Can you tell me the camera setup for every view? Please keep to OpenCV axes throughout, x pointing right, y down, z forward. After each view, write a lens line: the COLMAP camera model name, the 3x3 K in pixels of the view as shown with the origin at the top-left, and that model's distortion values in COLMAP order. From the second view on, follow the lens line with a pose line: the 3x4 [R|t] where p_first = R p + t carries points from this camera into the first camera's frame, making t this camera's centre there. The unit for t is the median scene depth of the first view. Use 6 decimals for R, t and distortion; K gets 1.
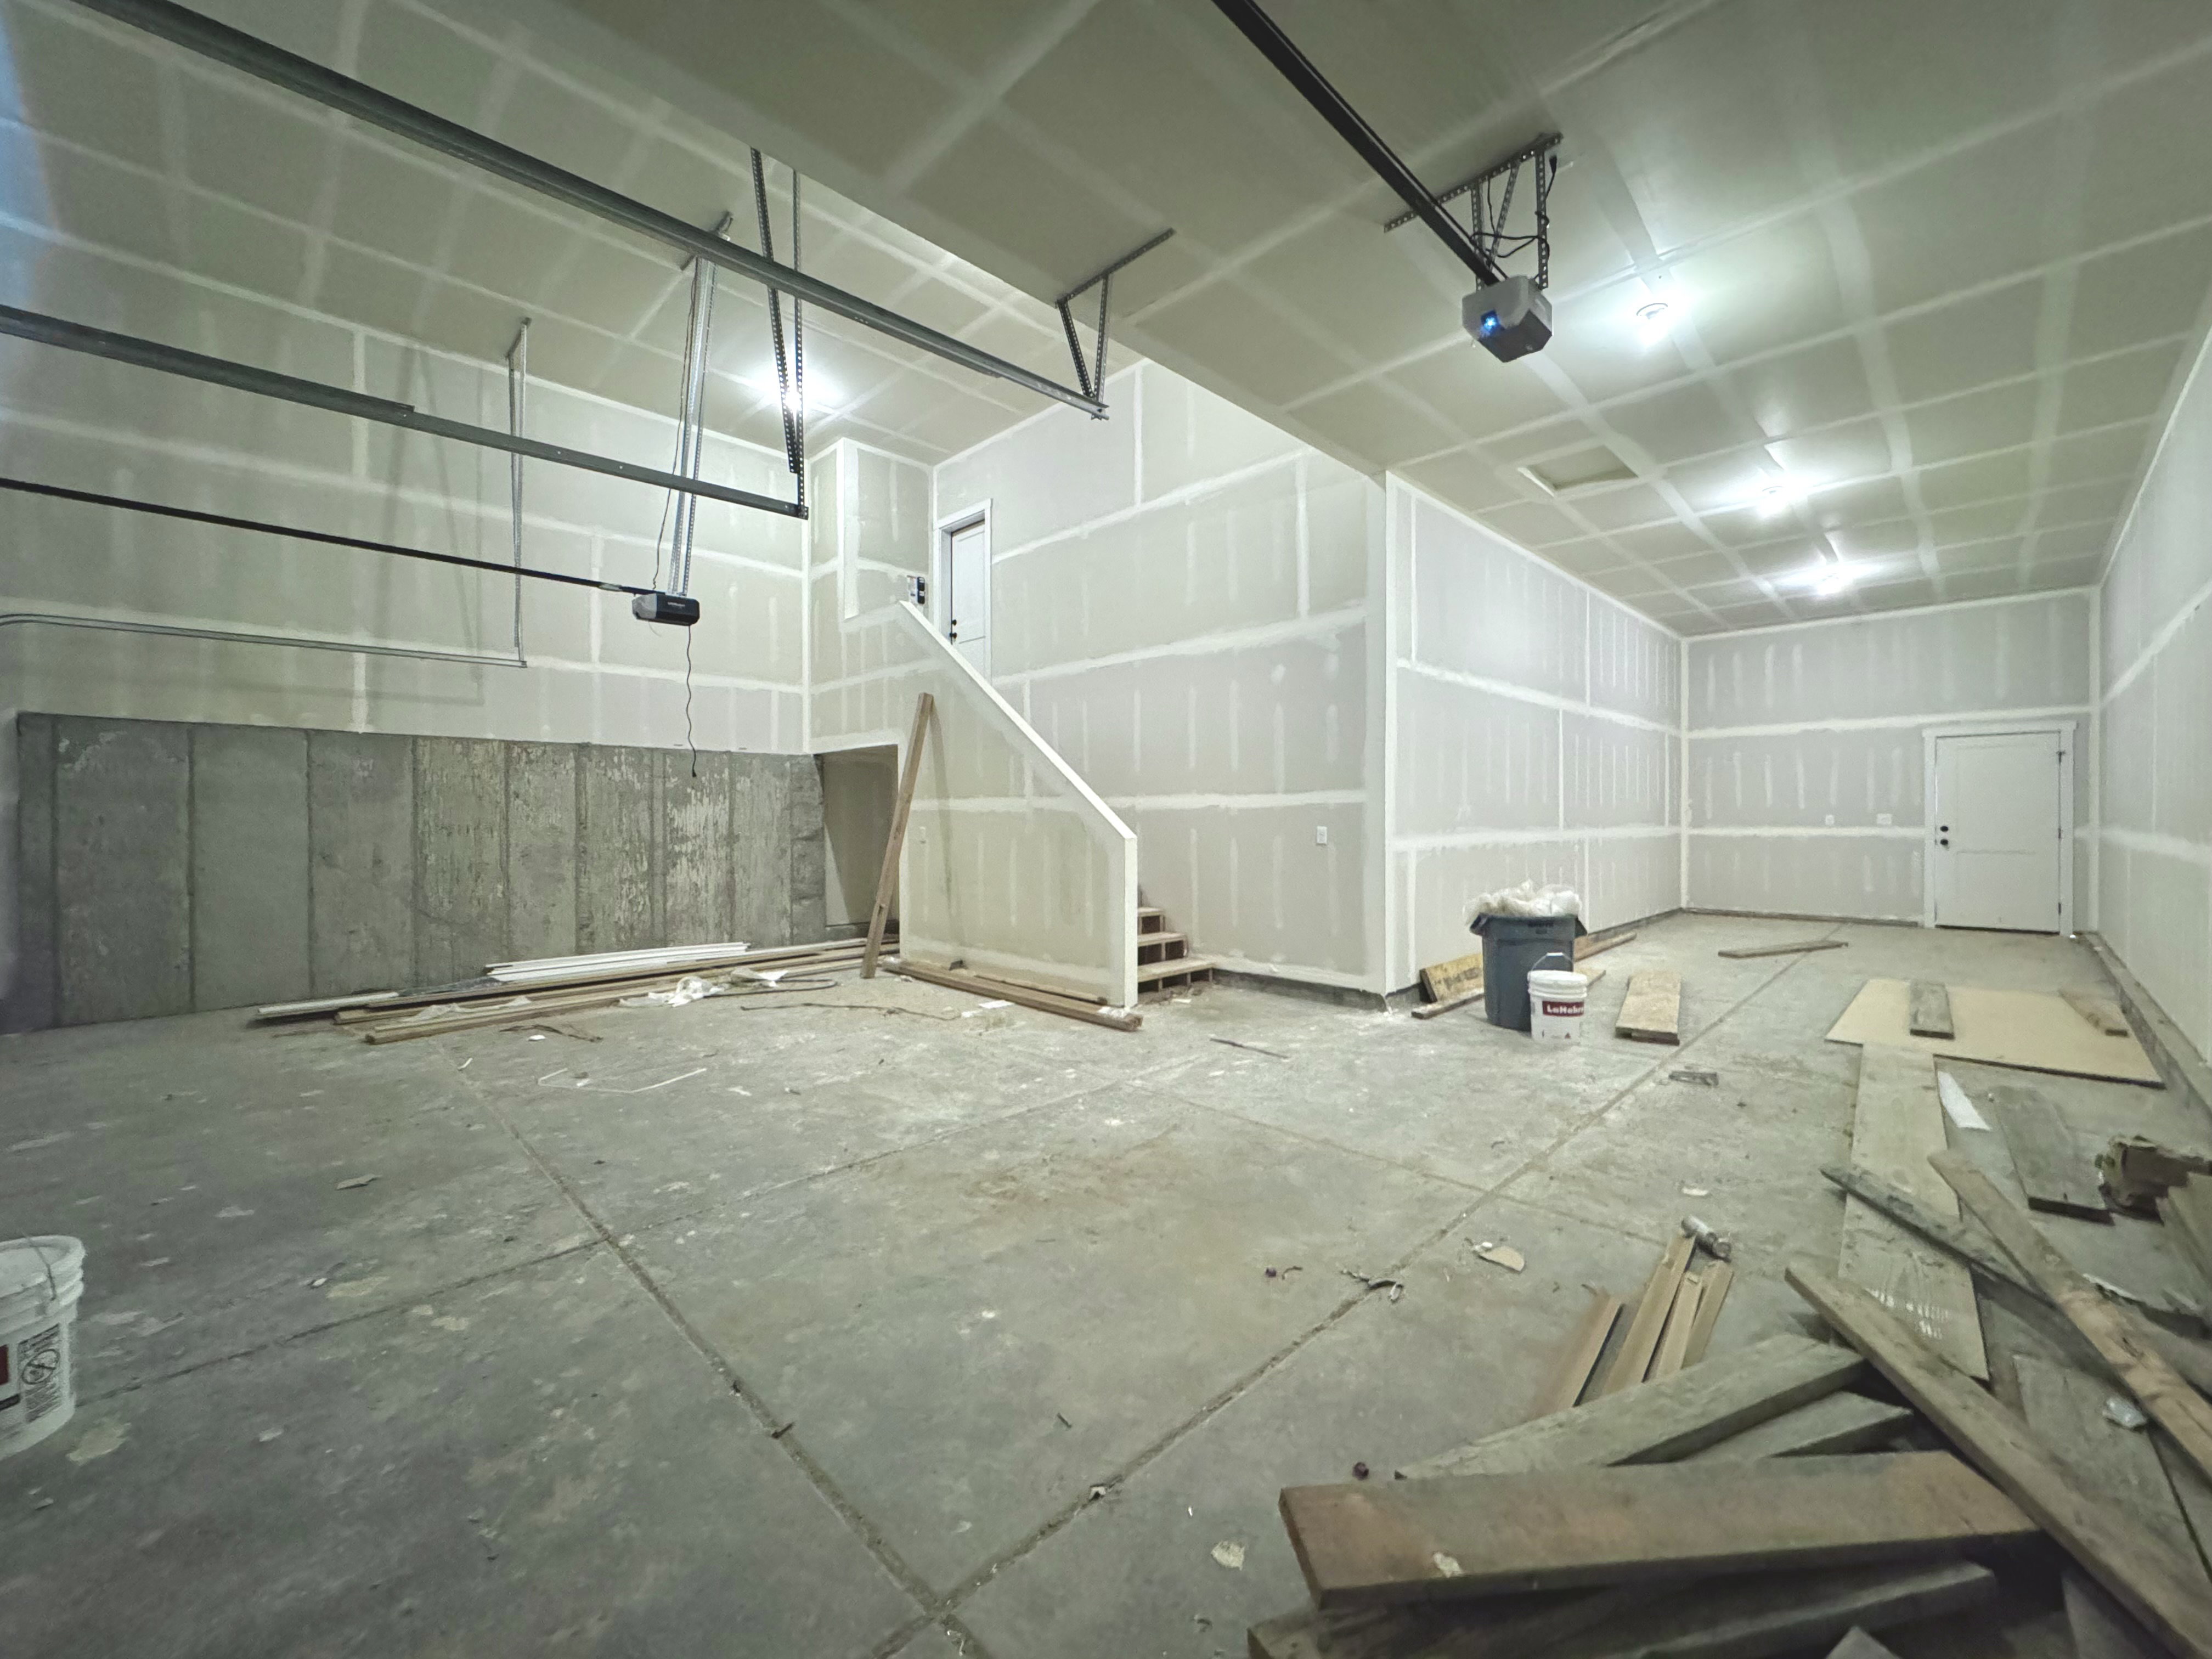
lens RADIAL K [[881.3, 0, 1108.8], [0, 881.3, 832.1], [0, 0, 1]] dist [-0.000955, 0.000138]
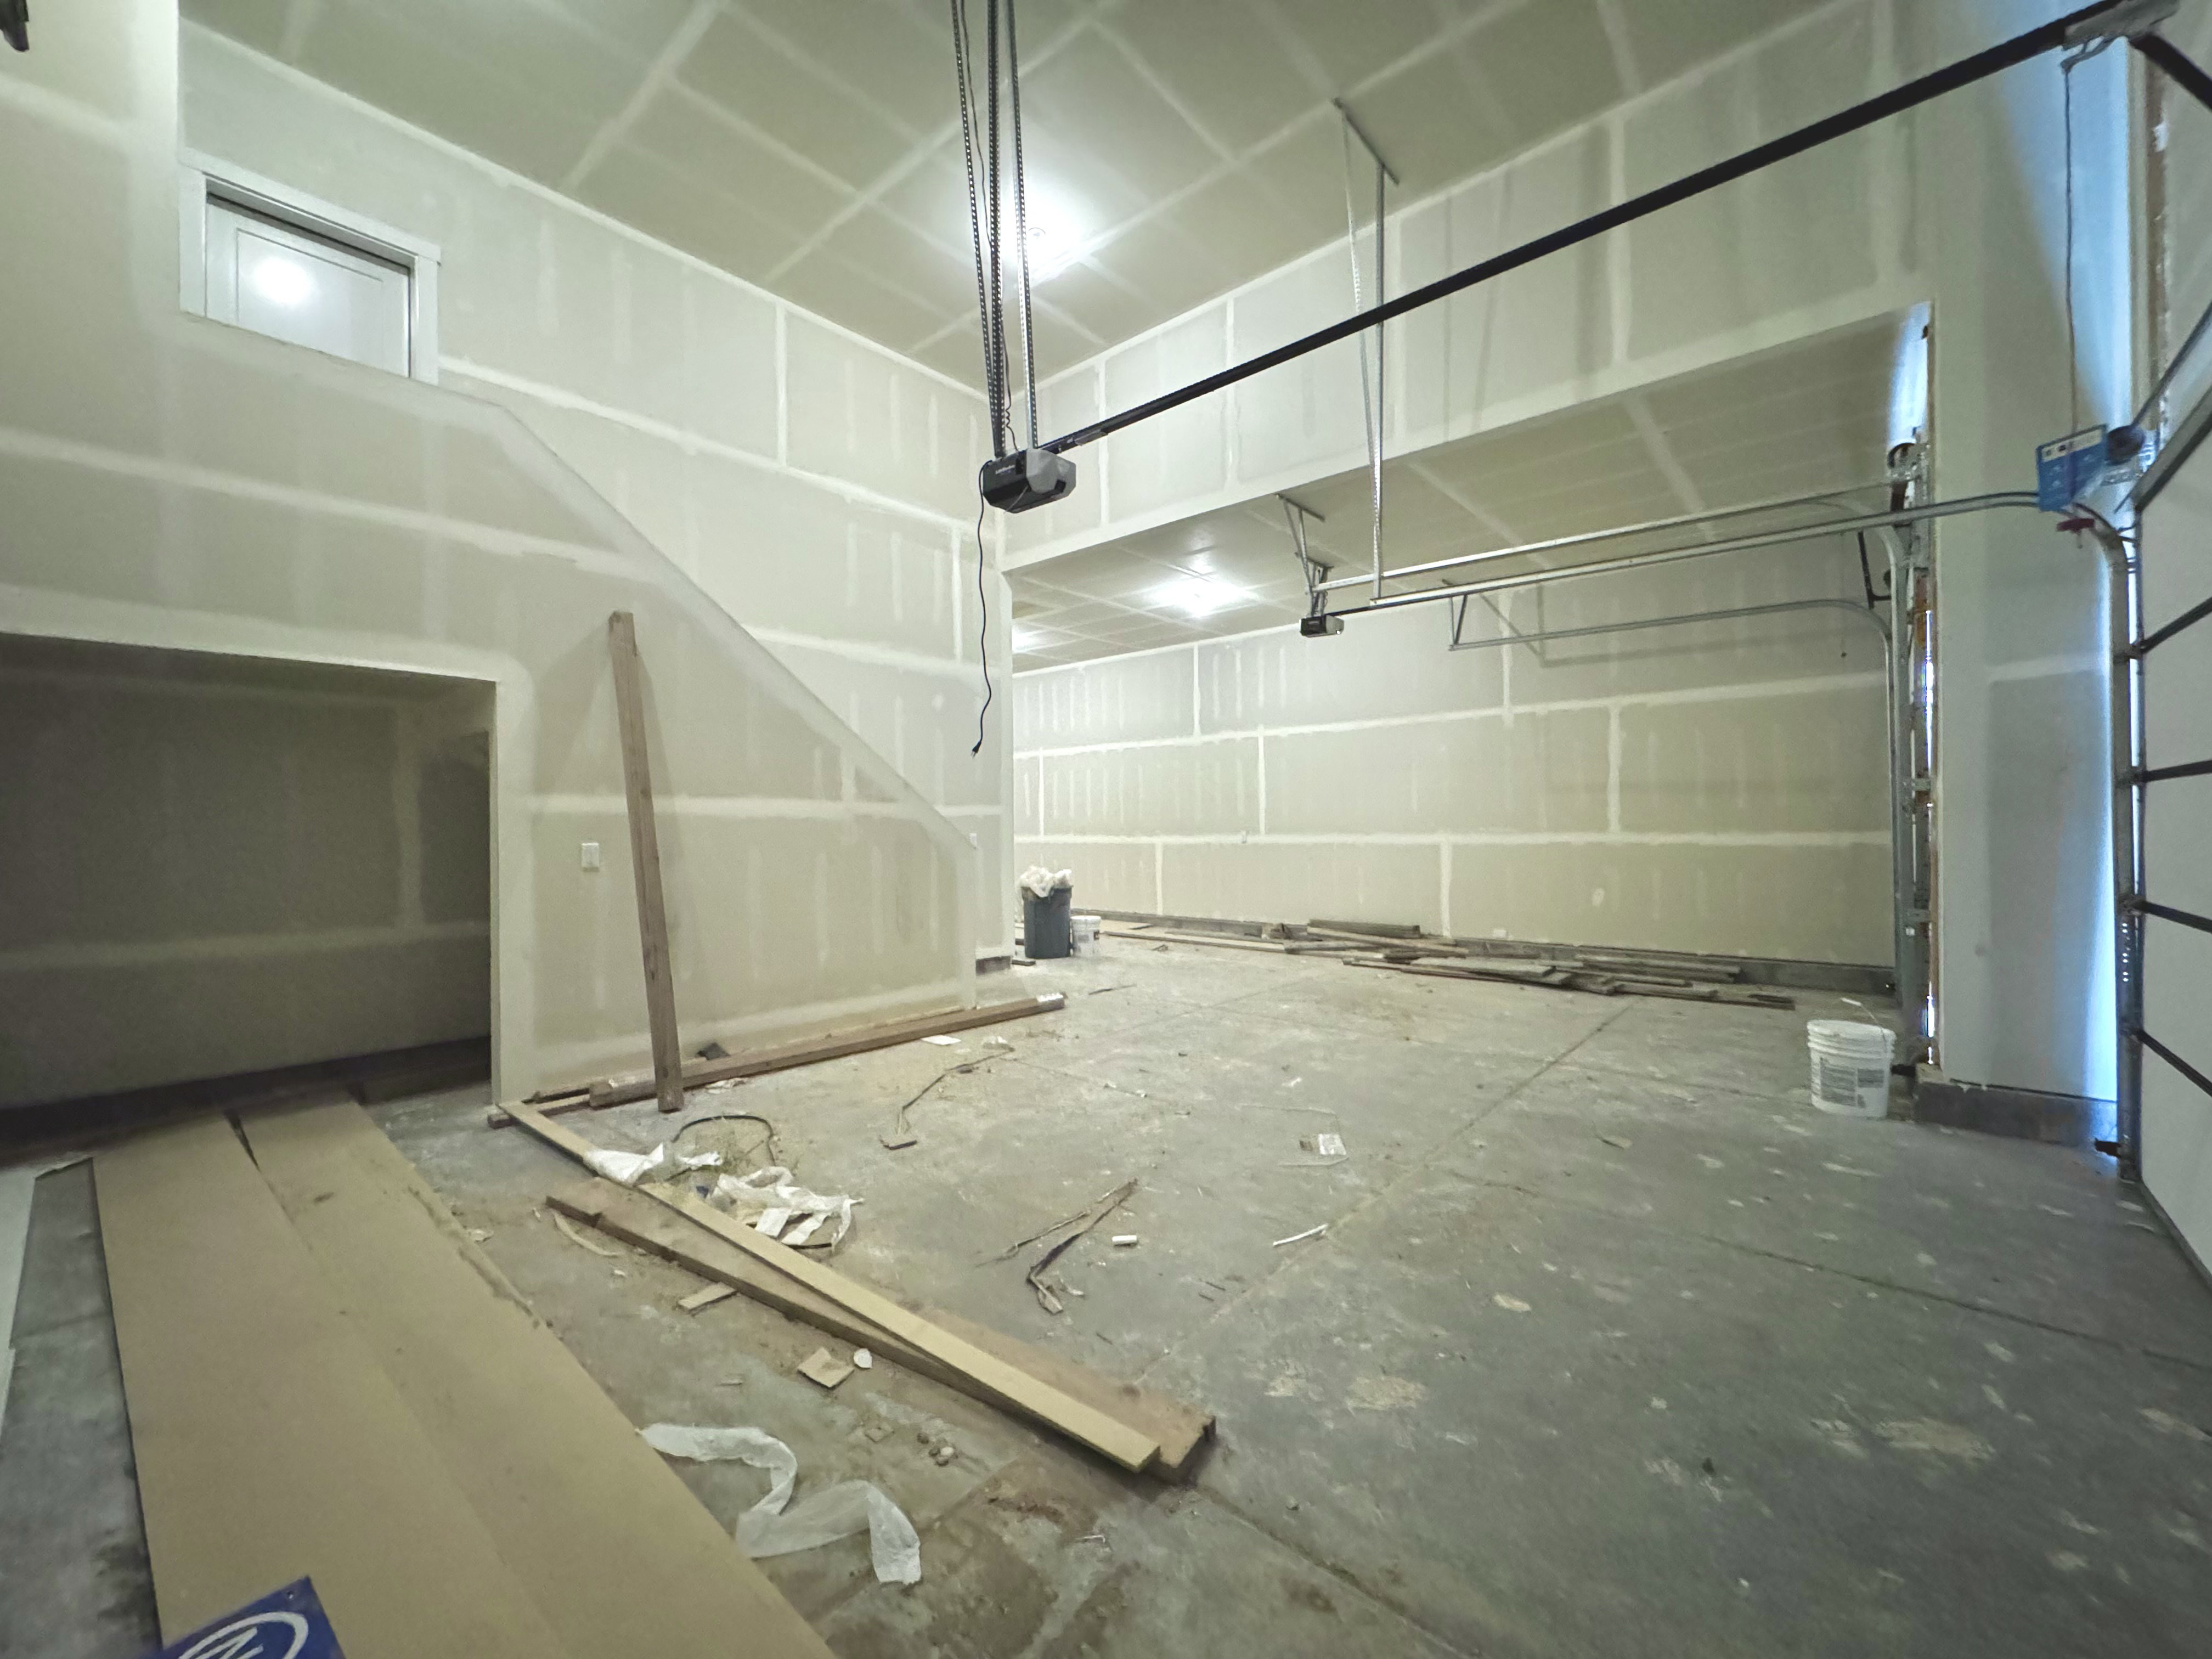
lens RADIAL K [[881.3, 0, 1108.8], [0, 881.3, 832.1], [0, 0, 1]] dist [-0.000955, 0.000138]
pose [[-0.073248, -0.002078, 0.997312, -1.129012], [0.026361, 0.999644, 0.004019, -0.009506], [-0.996965, 0.026584, -0.073167, 1.007523]]
